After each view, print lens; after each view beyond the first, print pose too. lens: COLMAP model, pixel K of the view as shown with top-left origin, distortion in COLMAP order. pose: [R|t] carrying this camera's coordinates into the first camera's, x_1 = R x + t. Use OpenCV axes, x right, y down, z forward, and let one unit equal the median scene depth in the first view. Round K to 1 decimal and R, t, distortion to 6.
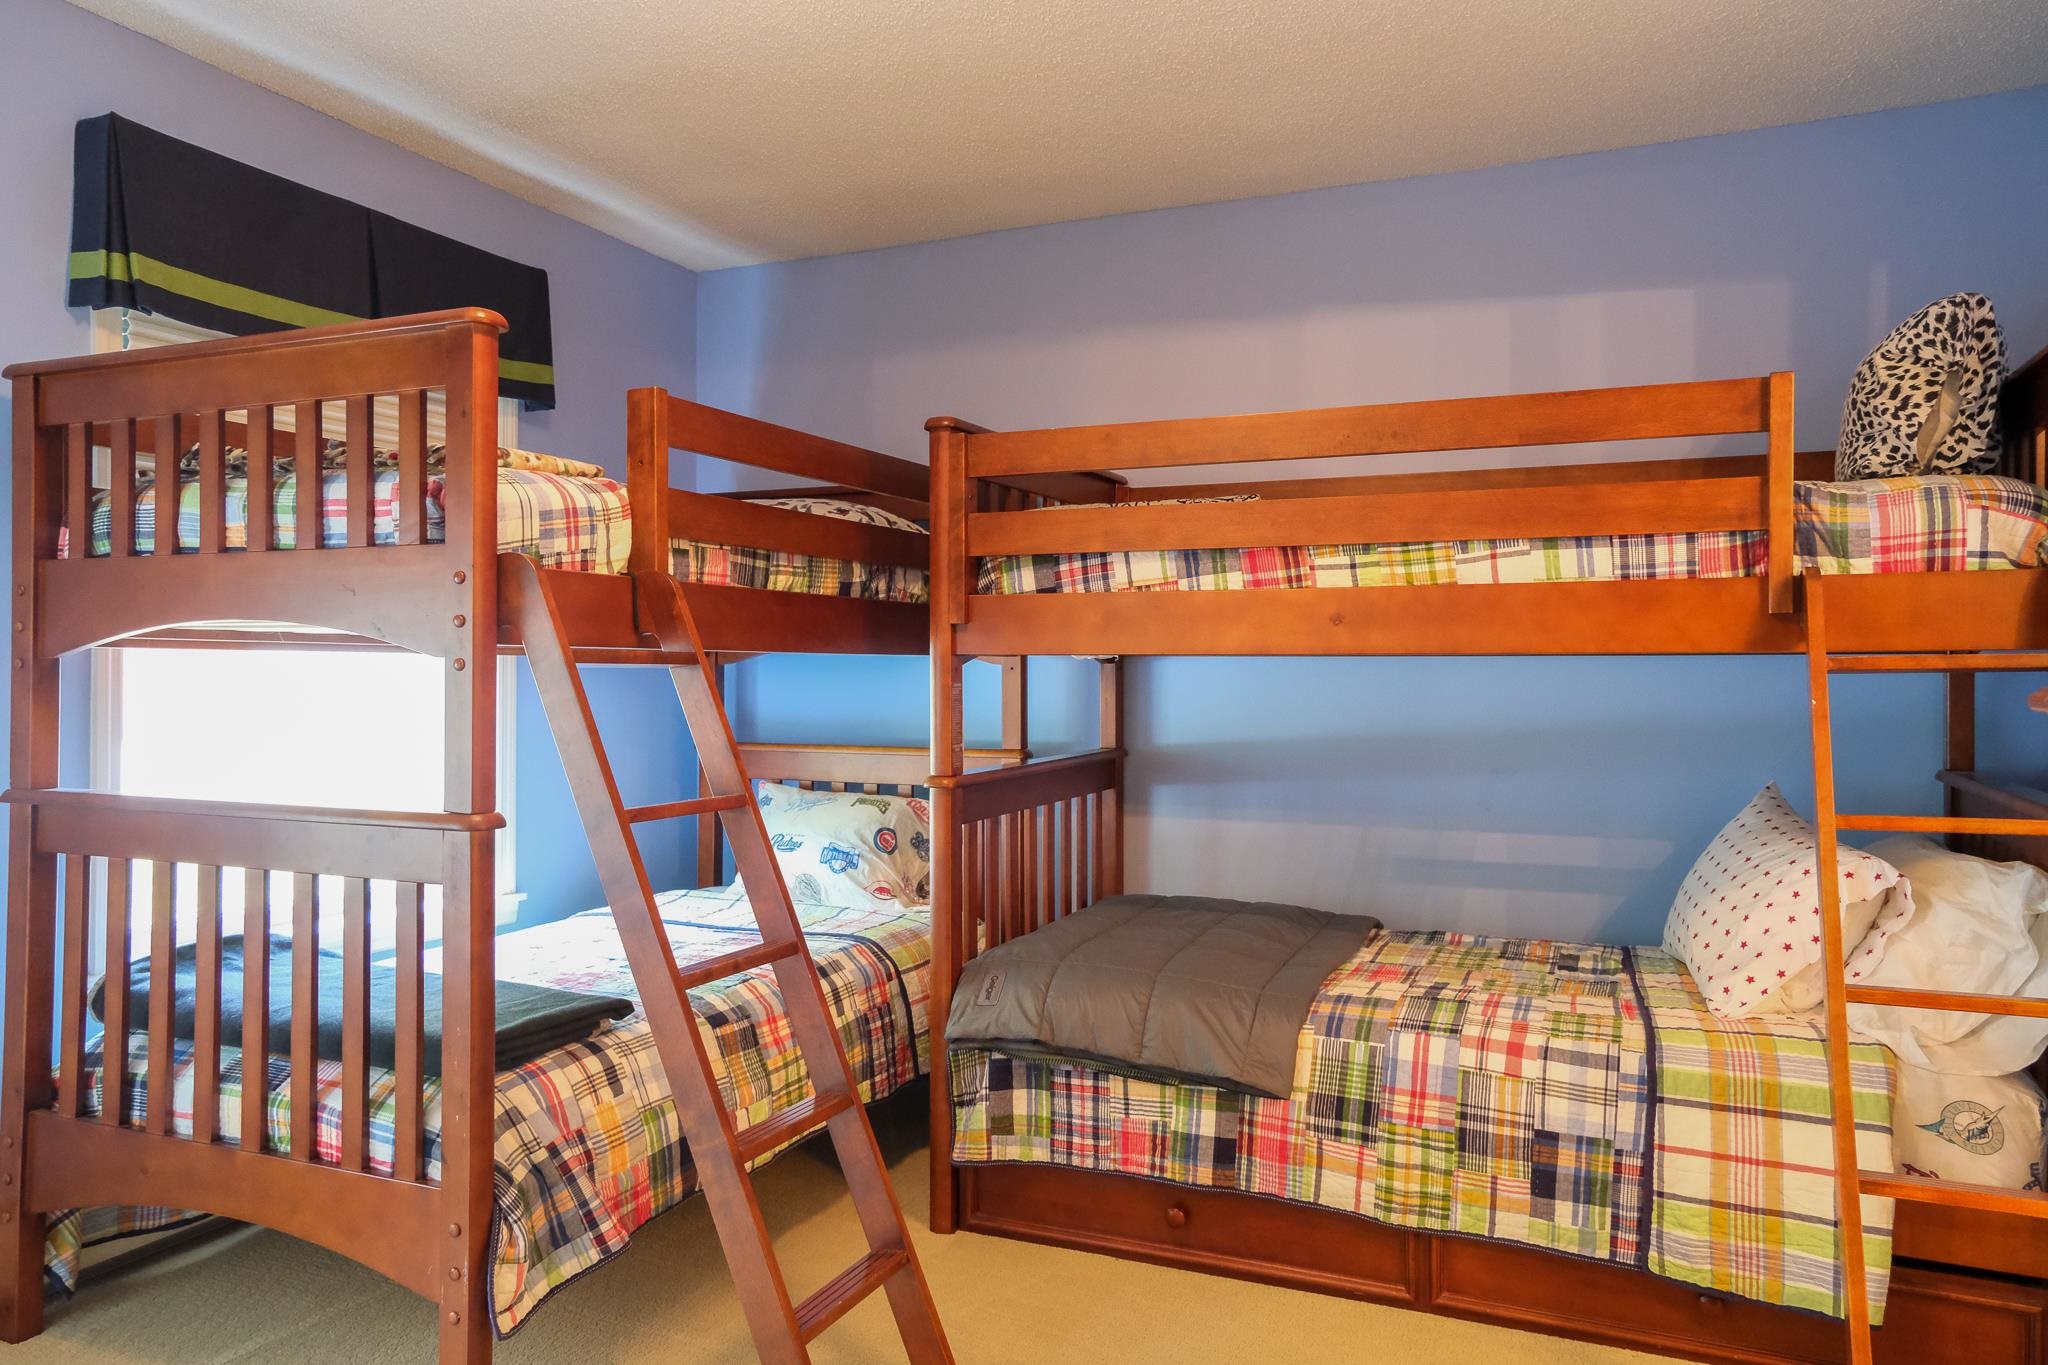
lens RADIAL K [[1403.0, 0, 1024.0], [0, 1403.0, 682.5], [0, 0, 1]] dist [0.006009, 0.006903]
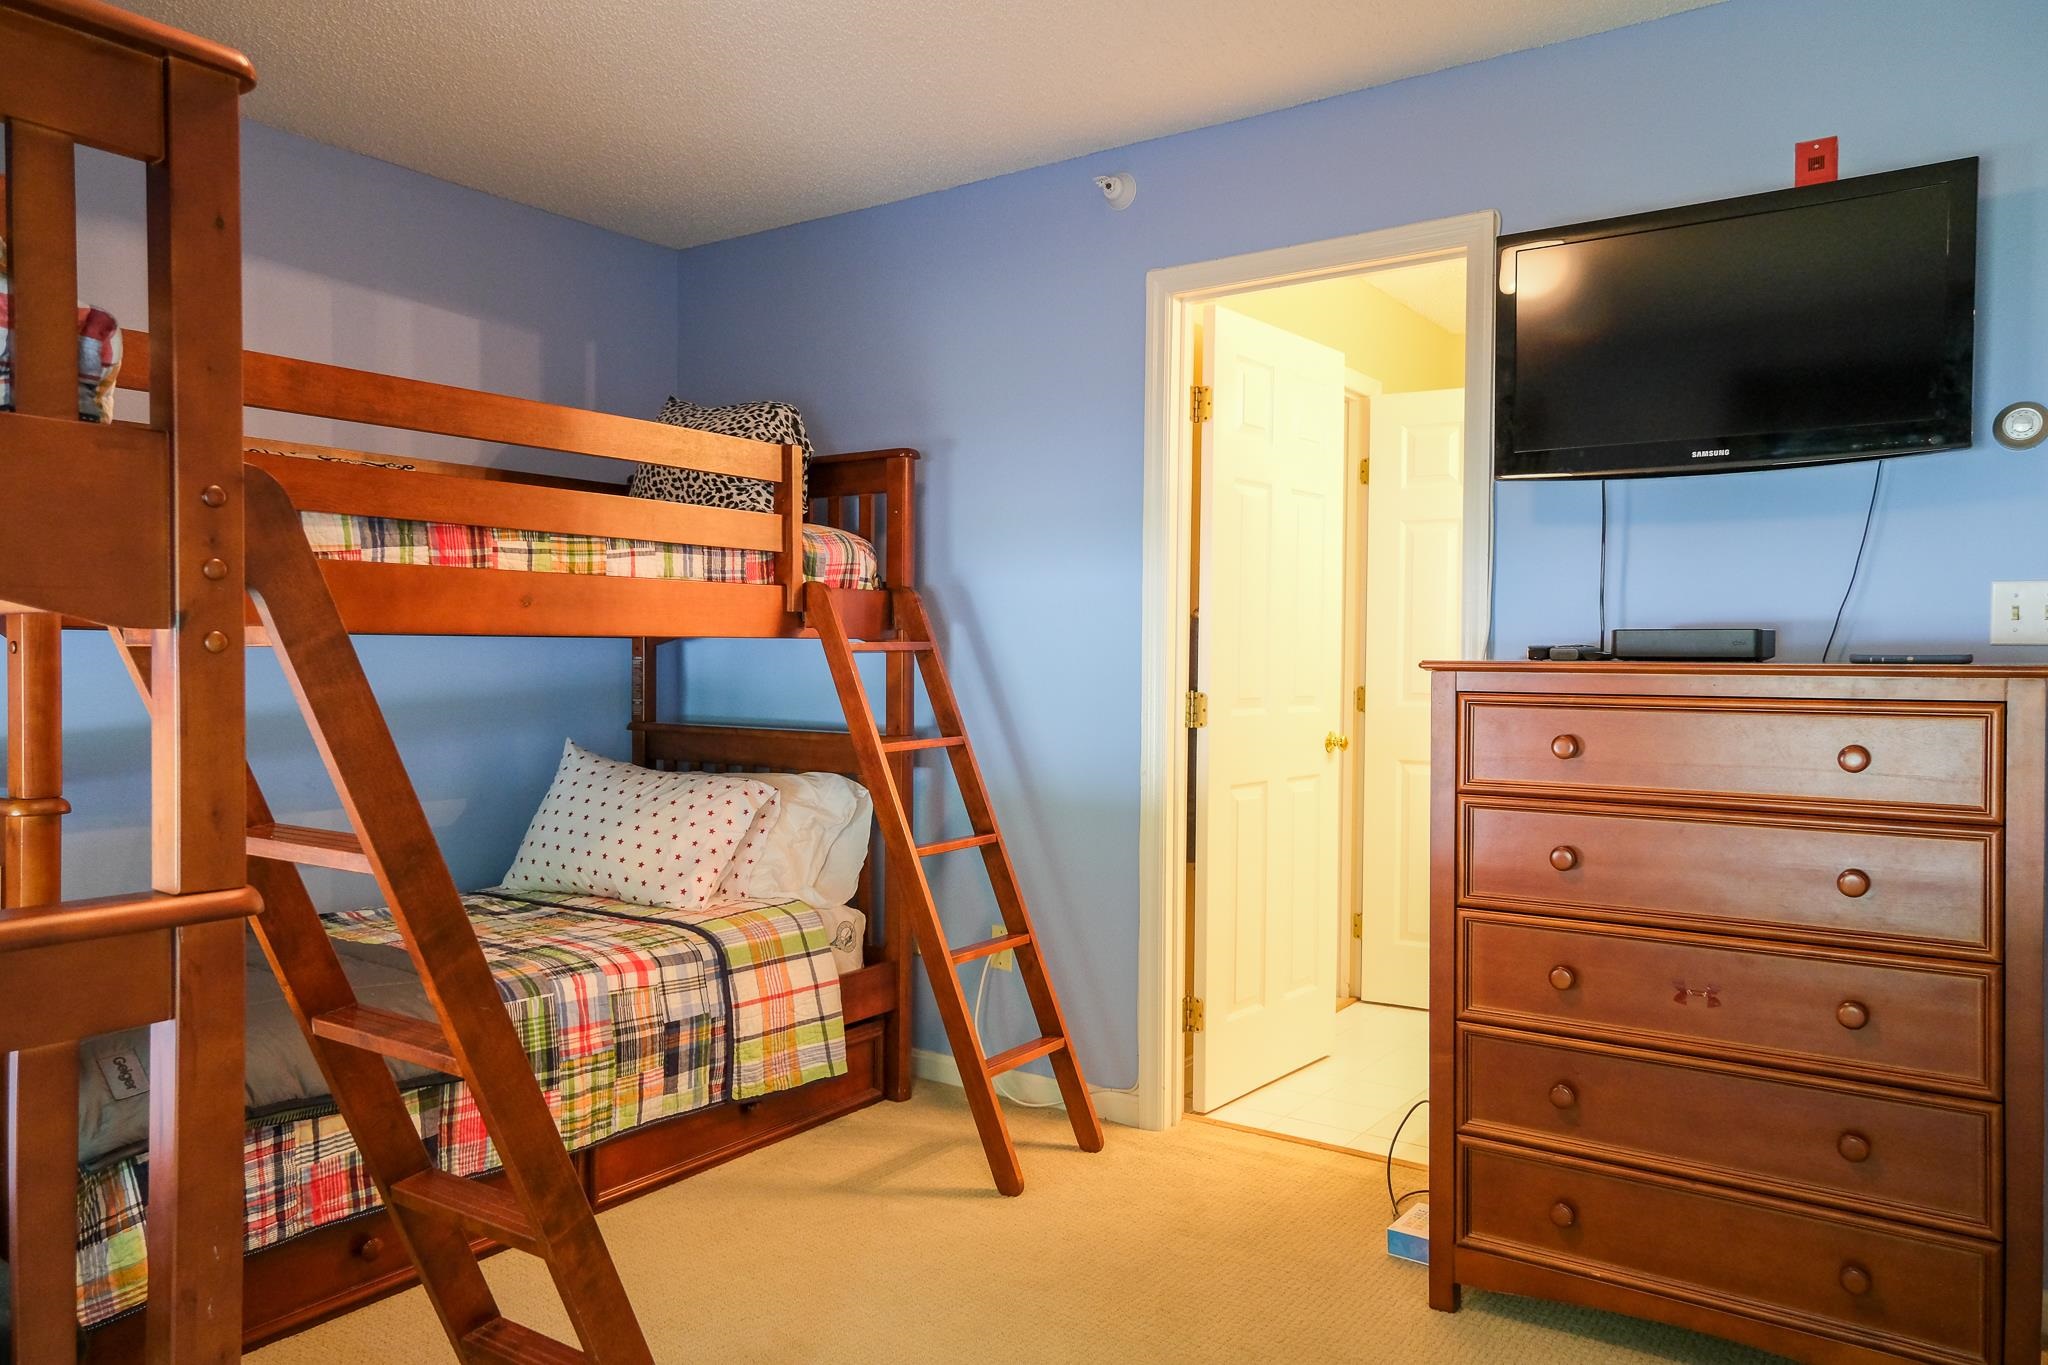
lens RADIAL K [[1403.0, 0, 1024.0], [0, 1403.0, 682.5], [0, 0, 1]] dist [0.006009, 0.006903]
pose [[0.201433, -0.018886, 0.979320, -0.741807], [0.005856, 0.999819, 0.018076, -0.000926], [-0.979485, 0.002094, 0.201508, 0.427215]]
